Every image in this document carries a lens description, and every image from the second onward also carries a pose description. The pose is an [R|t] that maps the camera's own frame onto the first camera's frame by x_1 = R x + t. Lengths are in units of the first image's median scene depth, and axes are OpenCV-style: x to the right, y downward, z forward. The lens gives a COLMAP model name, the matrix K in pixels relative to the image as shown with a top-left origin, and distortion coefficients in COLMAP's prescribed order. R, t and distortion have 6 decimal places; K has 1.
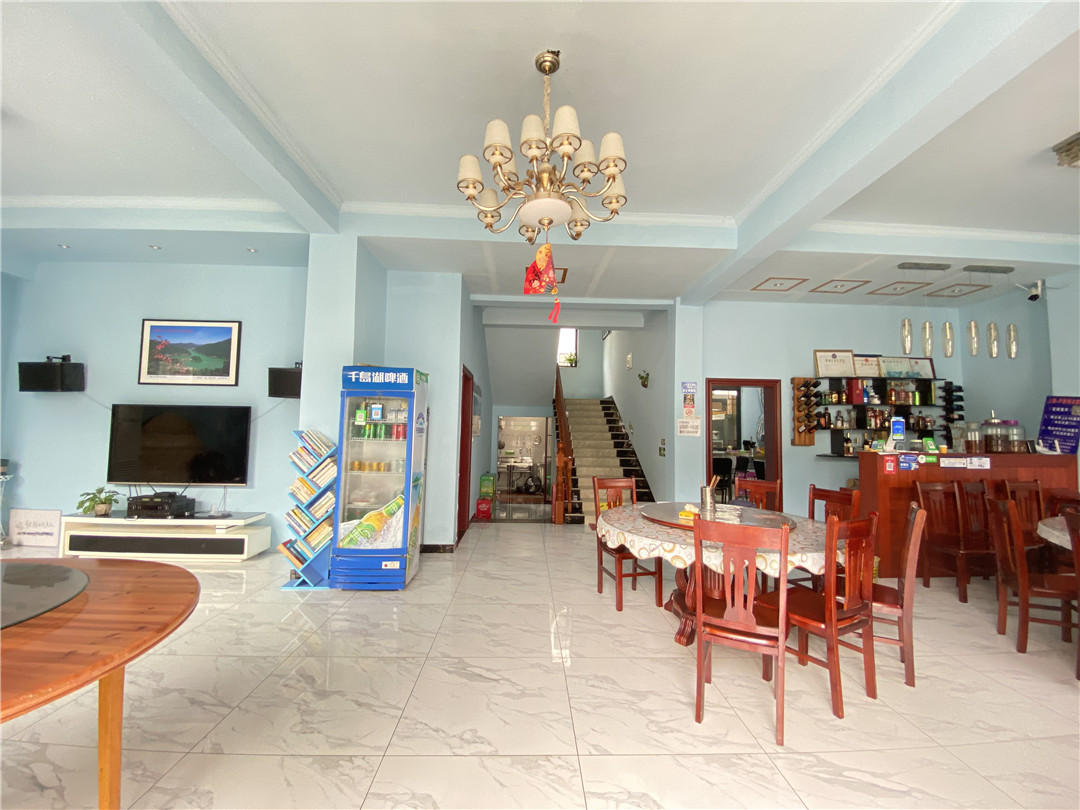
lens RADIAL K [[441.2, 0, 541.3], [0, 441.2, 397.0], [0, 0, 1]] dist [-0.022911, -0.003684]
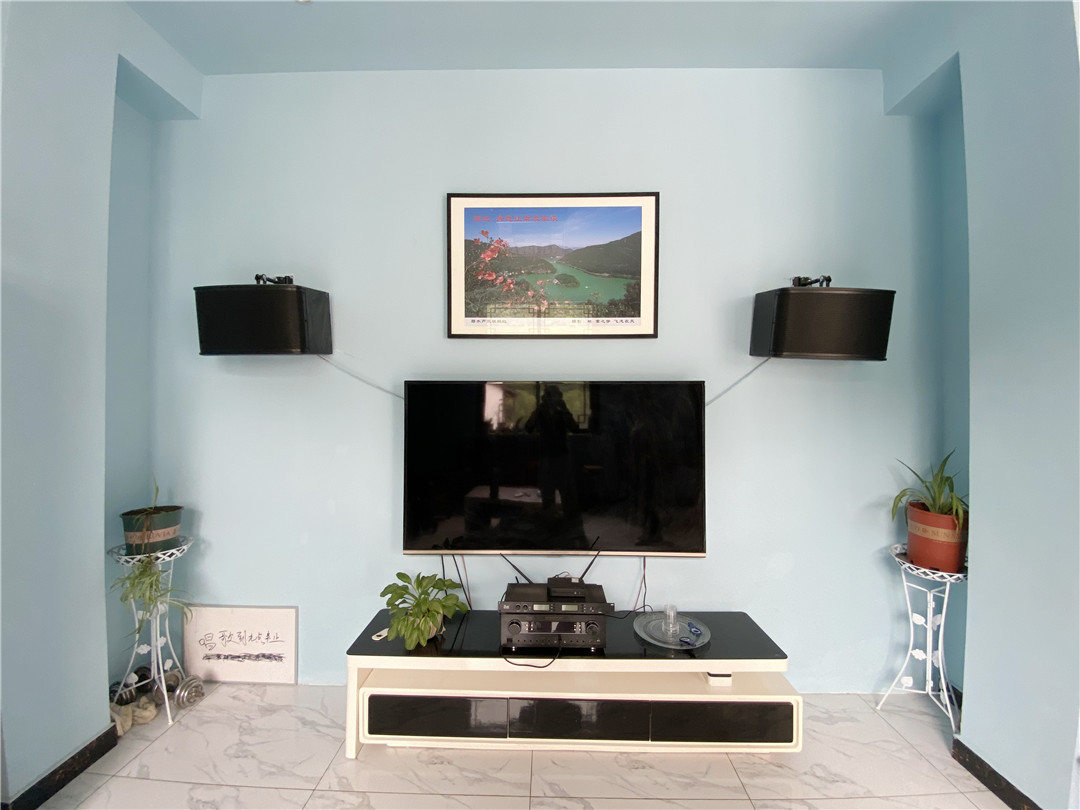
lens RADIAL K [[441.2, 0, 543.7], [0, 441.2, 409.5], [0, 0, 1]] dist [-0.022911, -0.003684]
pose [[0.997502, -0.013185, -0.069398, -0.793408], [0.017041, 0.998326, 0.055269, 0.021962], [0.068553, -0.056314, 0.996057, 0.532712]]
